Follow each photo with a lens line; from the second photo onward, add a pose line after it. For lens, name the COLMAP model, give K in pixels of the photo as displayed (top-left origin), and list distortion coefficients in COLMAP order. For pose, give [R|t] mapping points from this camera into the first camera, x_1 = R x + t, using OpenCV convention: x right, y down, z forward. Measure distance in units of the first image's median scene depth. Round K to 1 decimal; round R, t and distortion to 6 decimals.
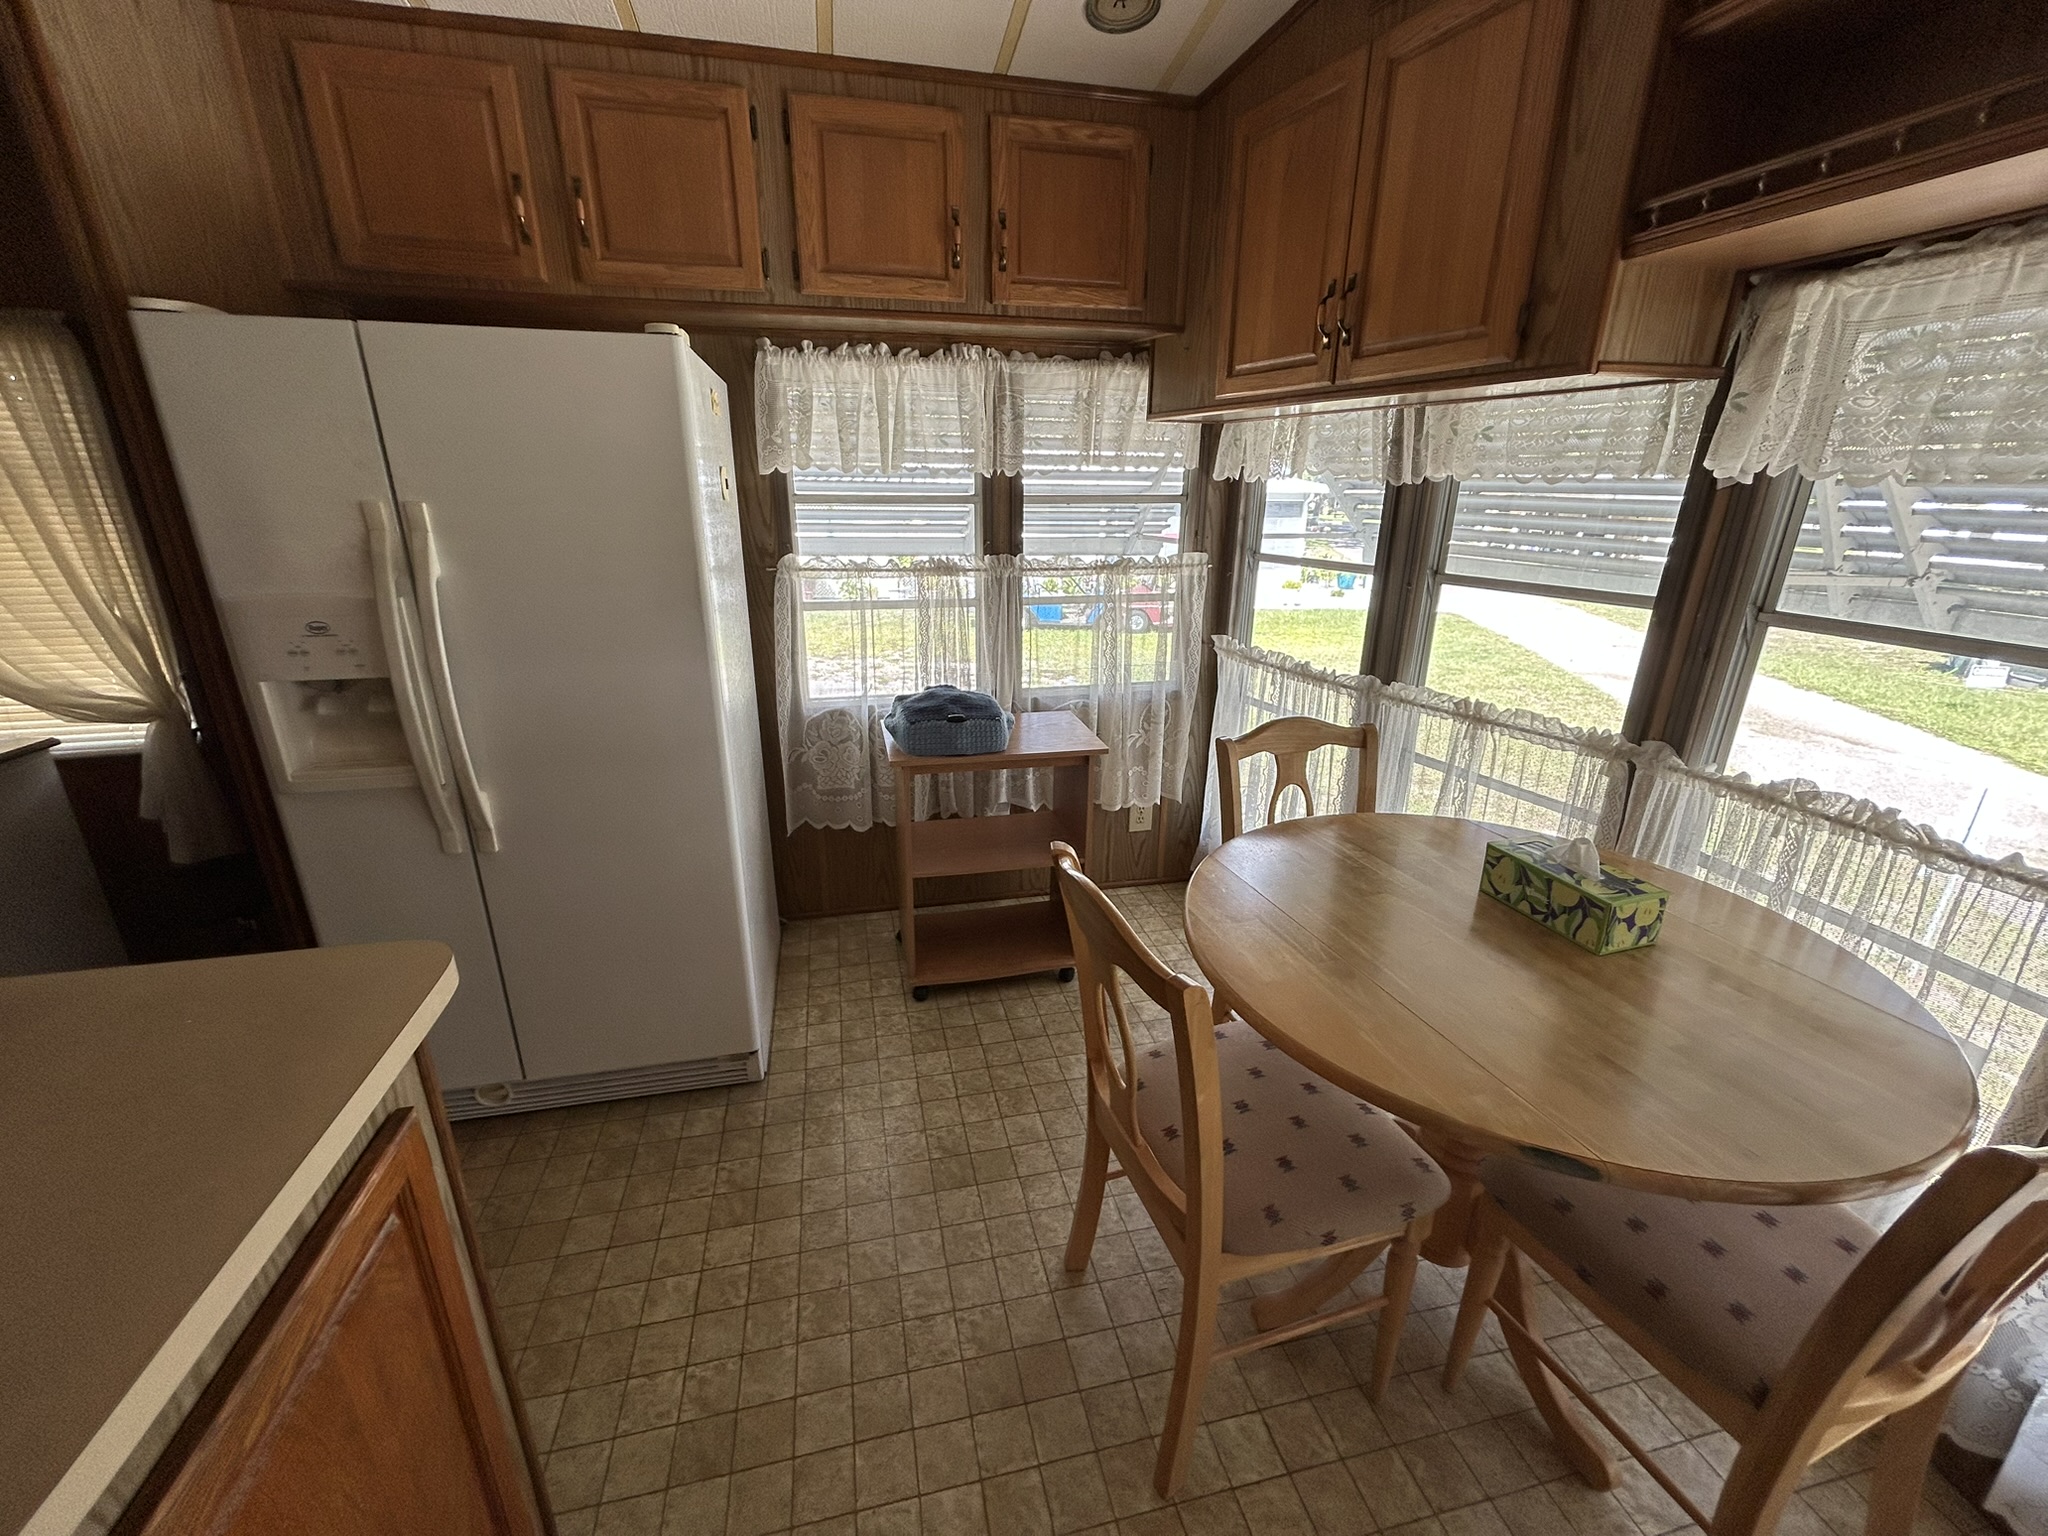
lens RADIAL K [[822.1, 0, 1012.1], [0, 822.1, 765.1], [0, 0, 1]] dist [-0.005300, 0.001464]
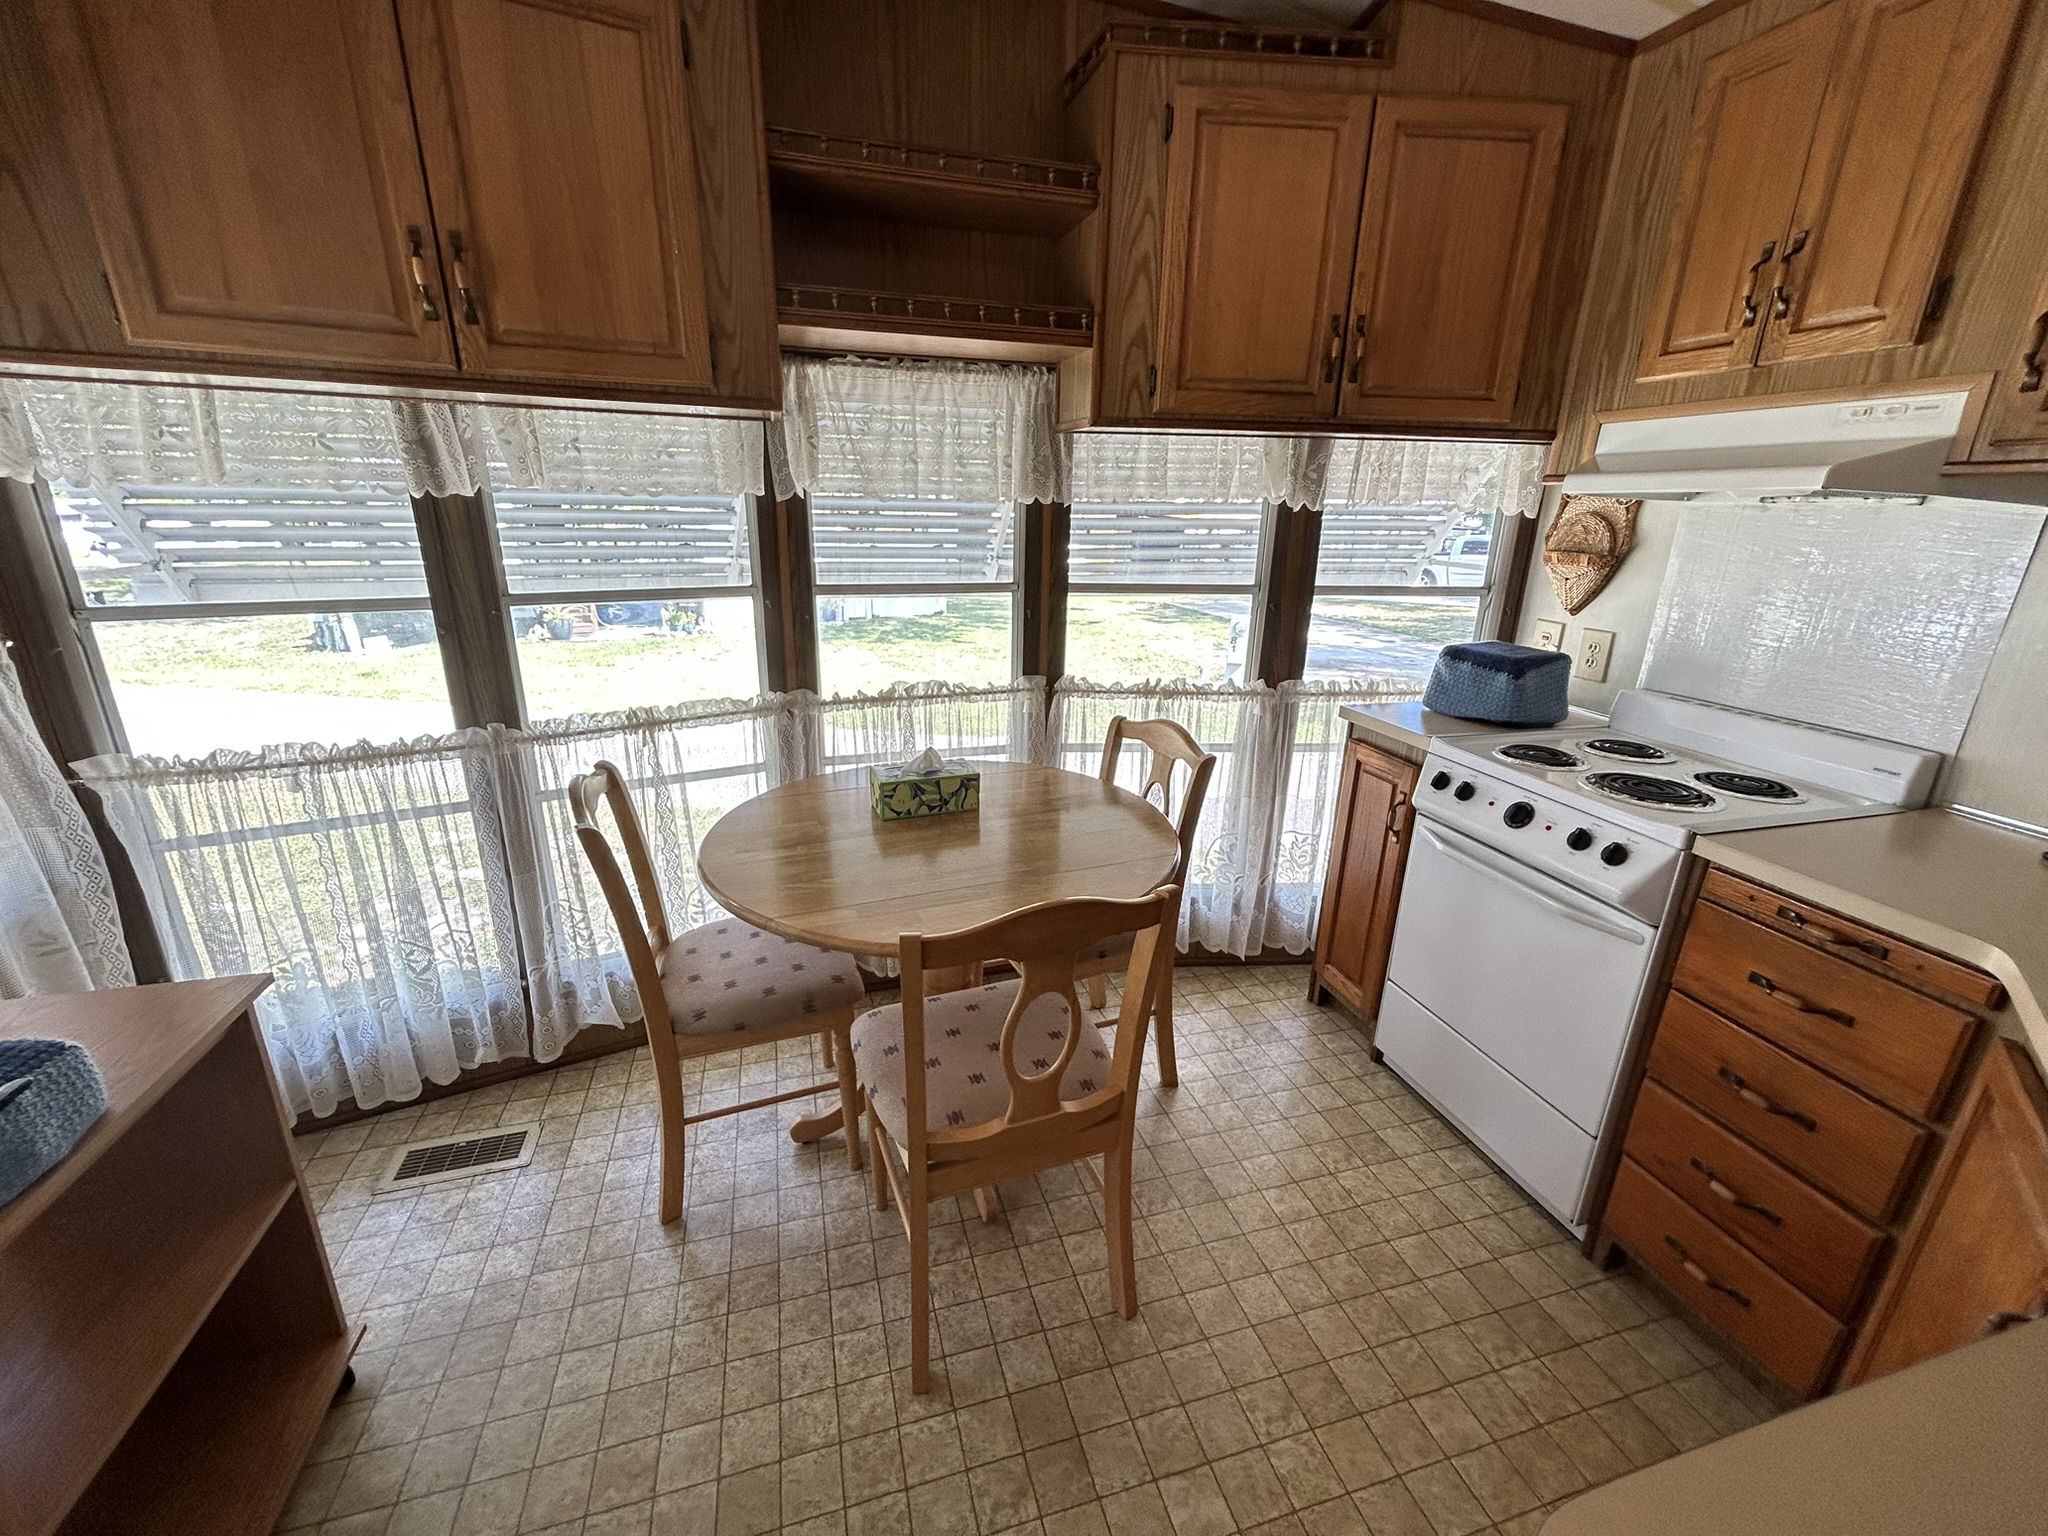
lens RADIAL K [[822.1, 0, 1020.2], [0, 822.1, 767.9], [0, 0, 1]] dist [-0.005300, 0.001464]
pose [[-0.058178, -0.314208, 0.947570, -0.625100], [0.310344, 0.896455, 0.316313, -0.259485], [-0.948842, 0.312475, 0.045359, 0.728906]]
